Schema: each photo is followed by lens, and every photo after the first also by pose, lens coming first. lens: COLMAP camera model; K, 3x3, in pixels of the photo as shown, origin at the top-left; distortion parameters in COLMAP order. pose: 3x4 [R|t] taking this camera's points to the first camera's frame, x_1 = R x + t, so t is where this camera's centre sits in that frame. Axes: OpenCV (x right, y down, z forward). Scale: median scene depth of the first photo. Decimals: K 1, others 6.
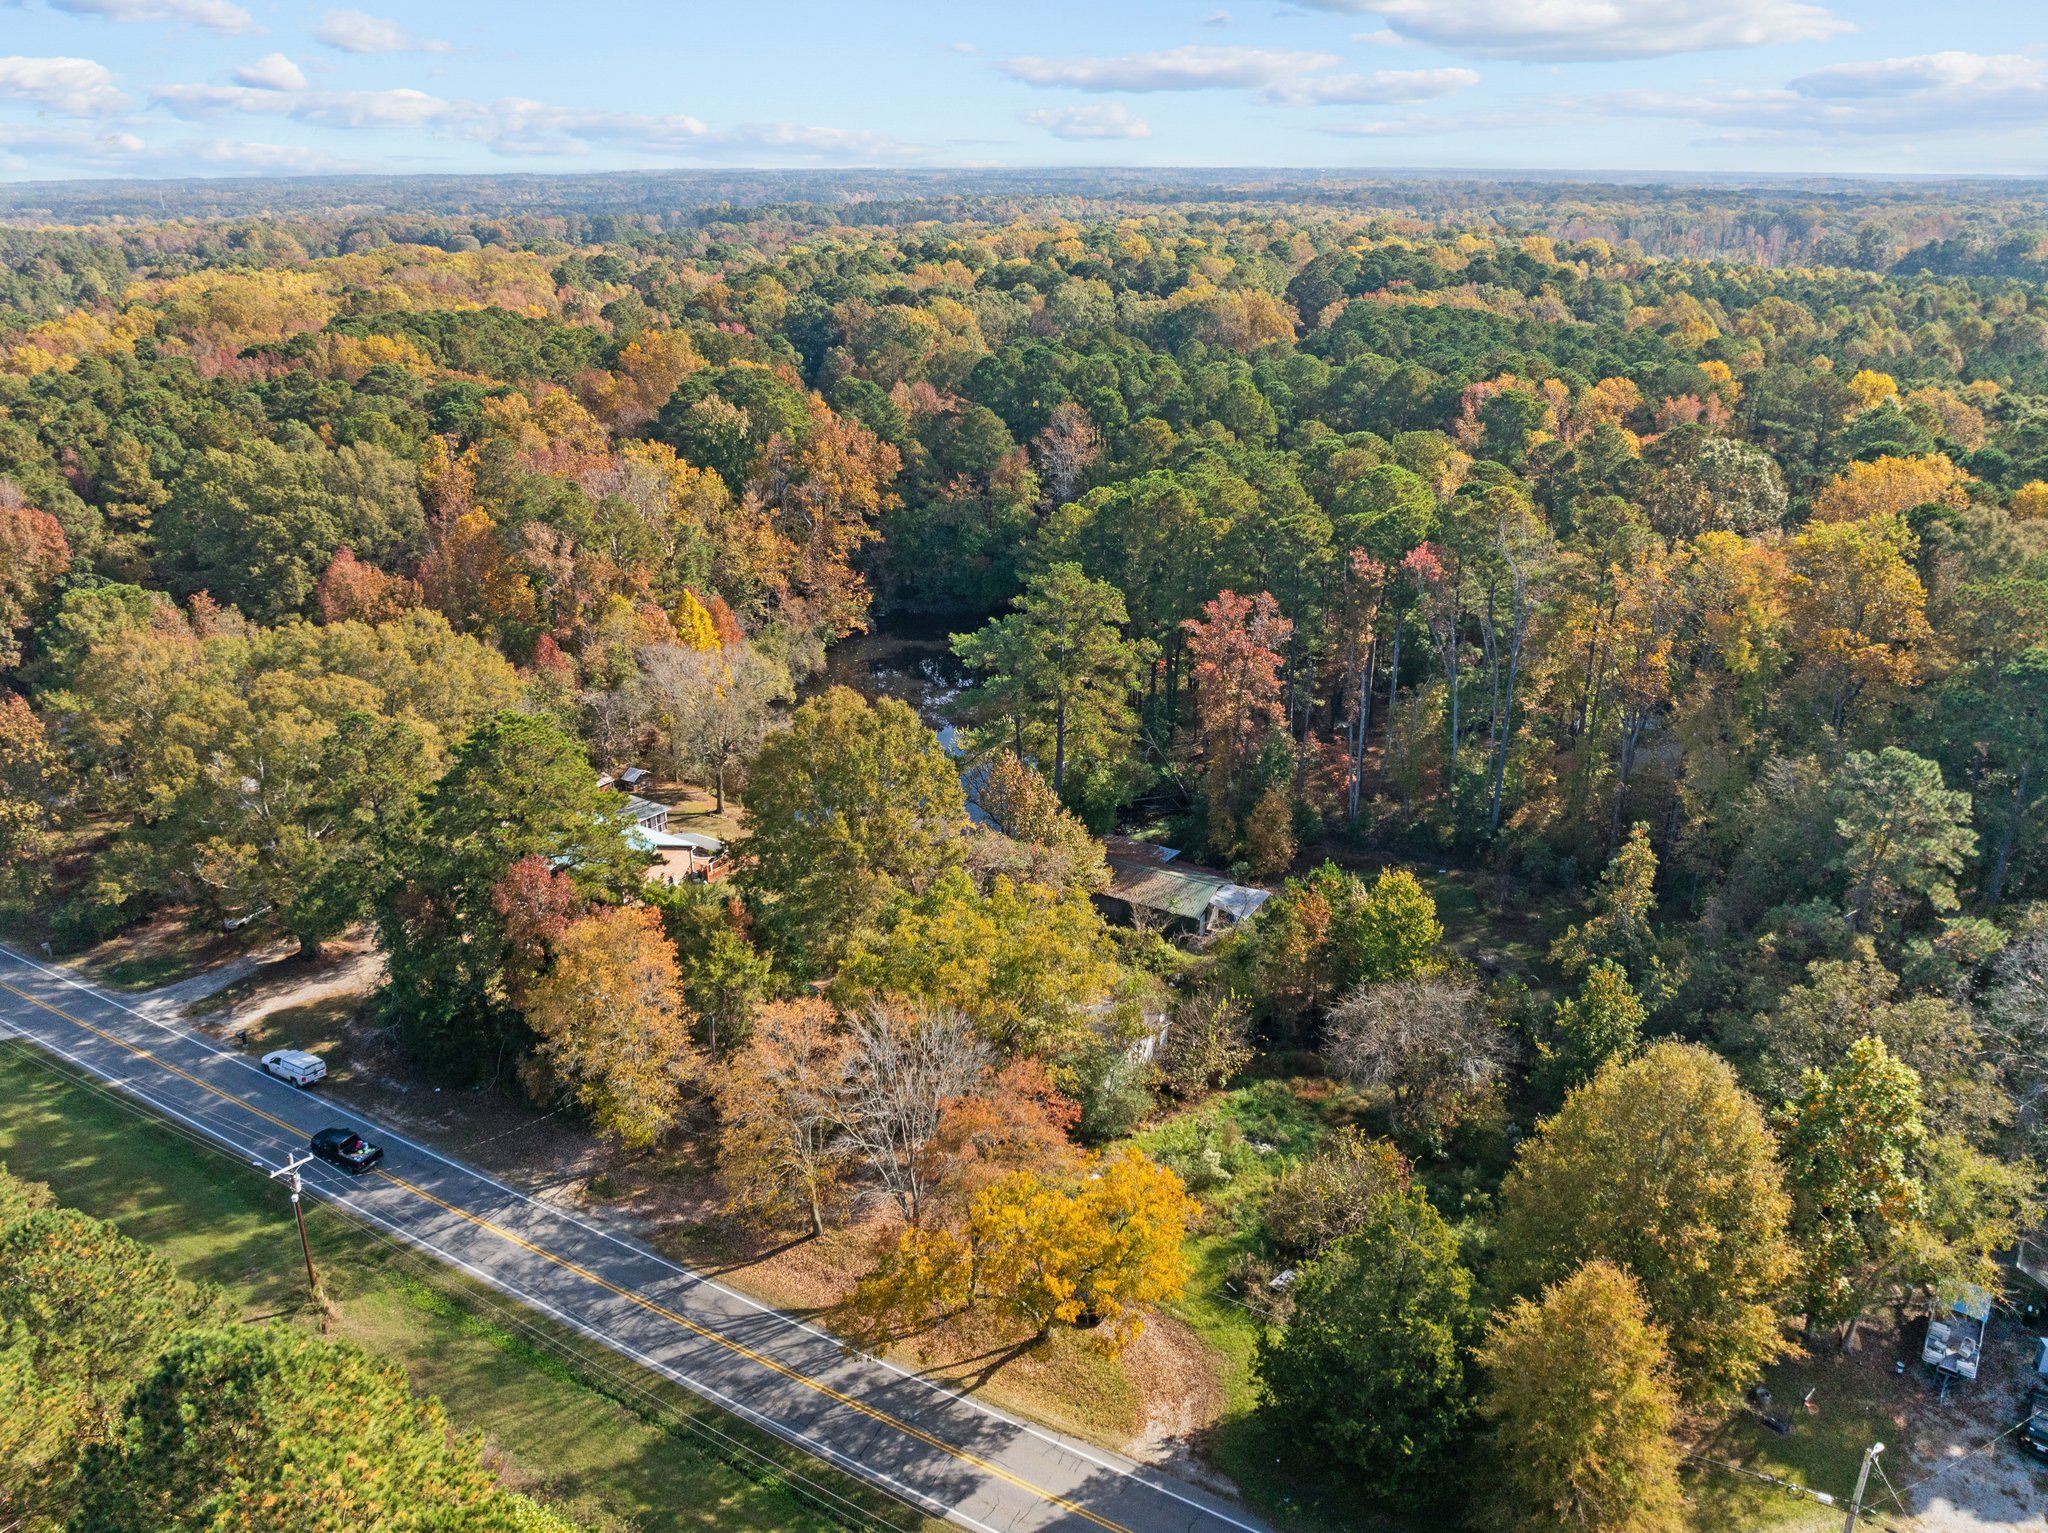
lens RADIAL K [[1440.0, 0, 1024.0], [0, 1440.0, 766.5], [0, 0, 1]] dist [-0.036738, -0.000317]
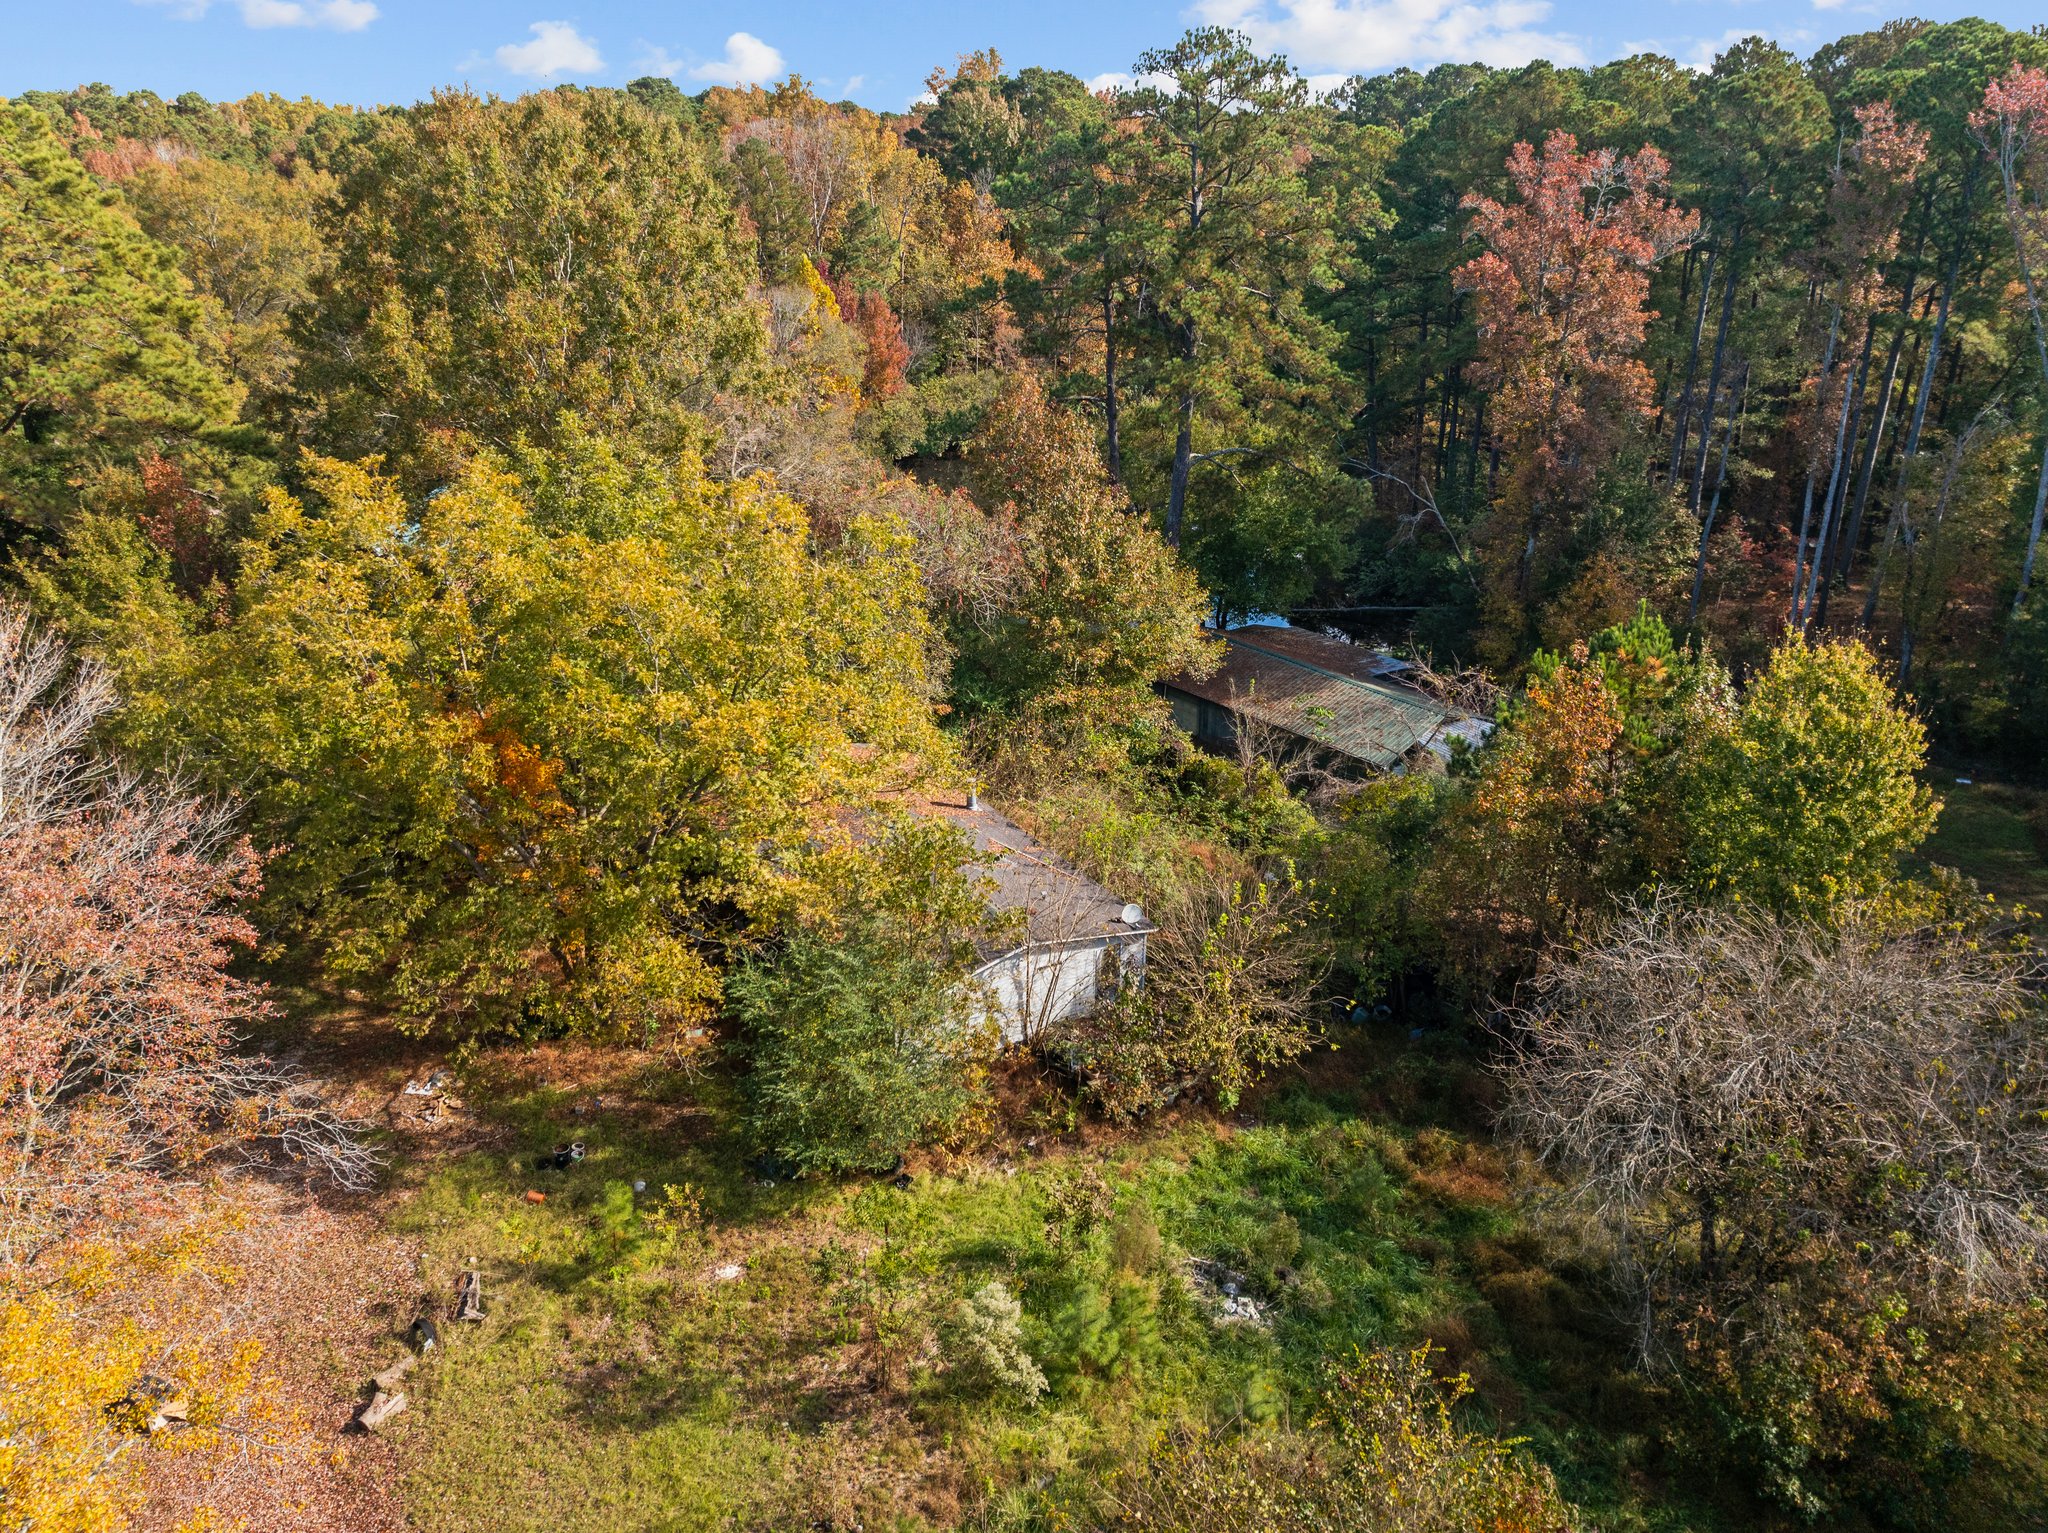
lens RADIAL K [[1440.3, 0, 1024.0], [0, 1440.3, 766.5], [0, 0, 1]] dist [-0.060309, 0.034765]
pose [[0.940673, 0.146073, -0.306262, 0.221383], [-0.136600, 0.989247, 0.052262, 0.138626], [0.310602, -0.007326, 0.950512, 0.719068]]
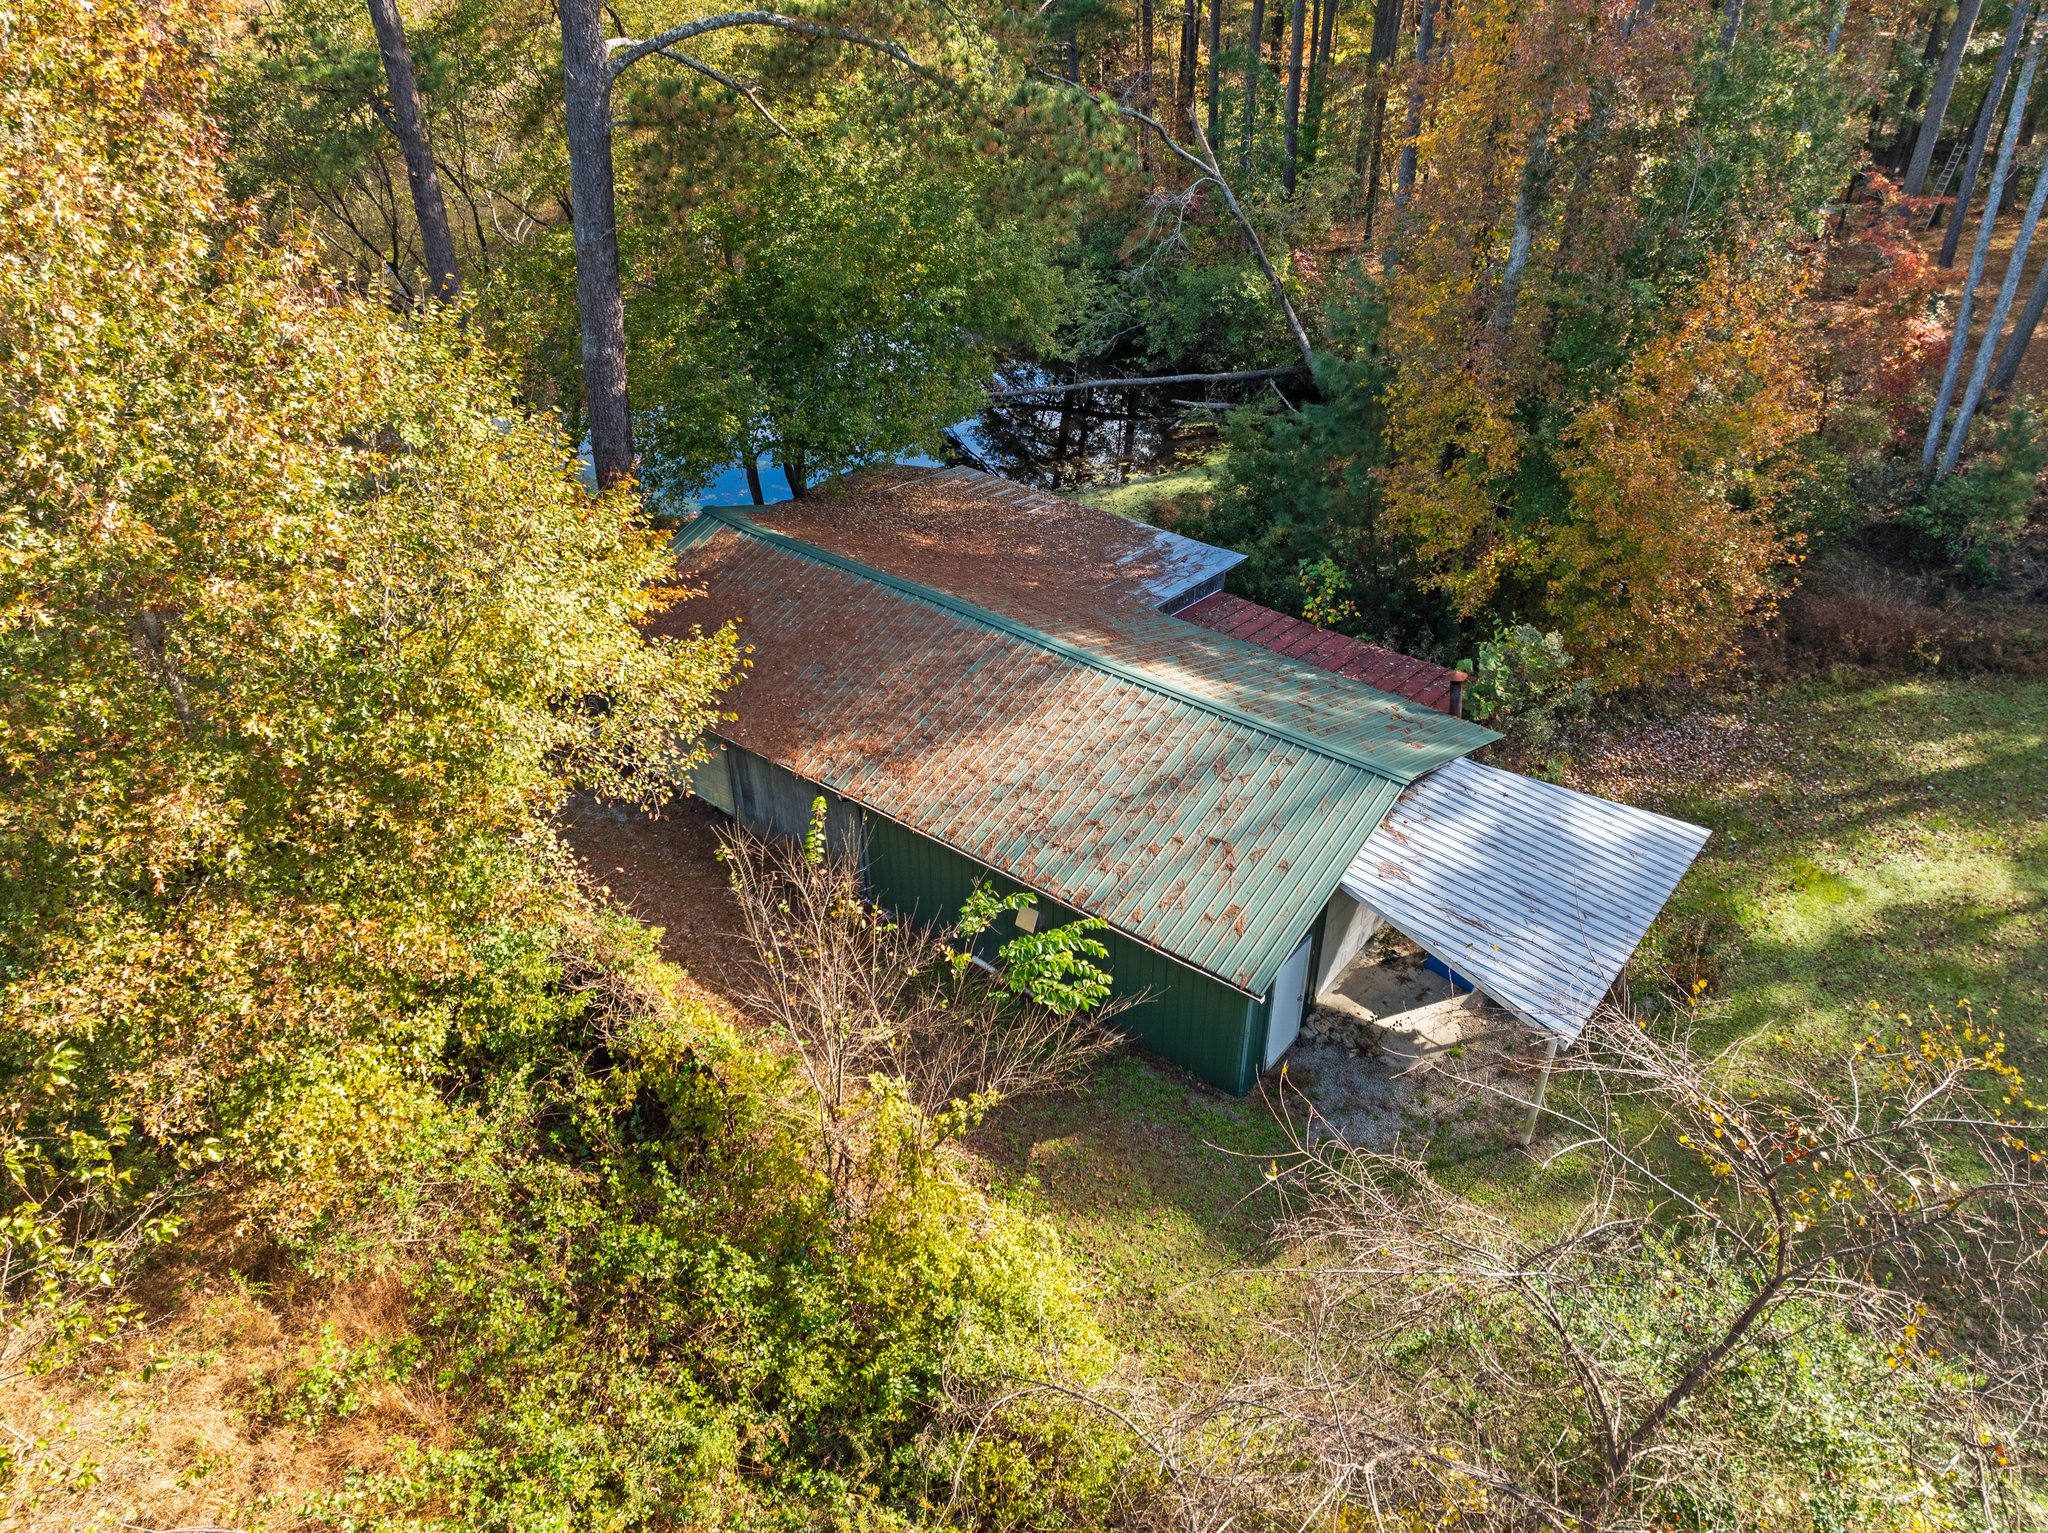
lens RADIAL K [[1440.3, 0, 1024.0], [0, 1440.3, 766.5], [0, 0, 1]] dist [-0.060309, 0.034765]
pose [[0.993153, 0.074191, -0.090239, 0.155253], [-0.052599, 0.973708, 0.221643, 0.069785], [0.104310, -0.215378, 0.970944, 1.208678]]
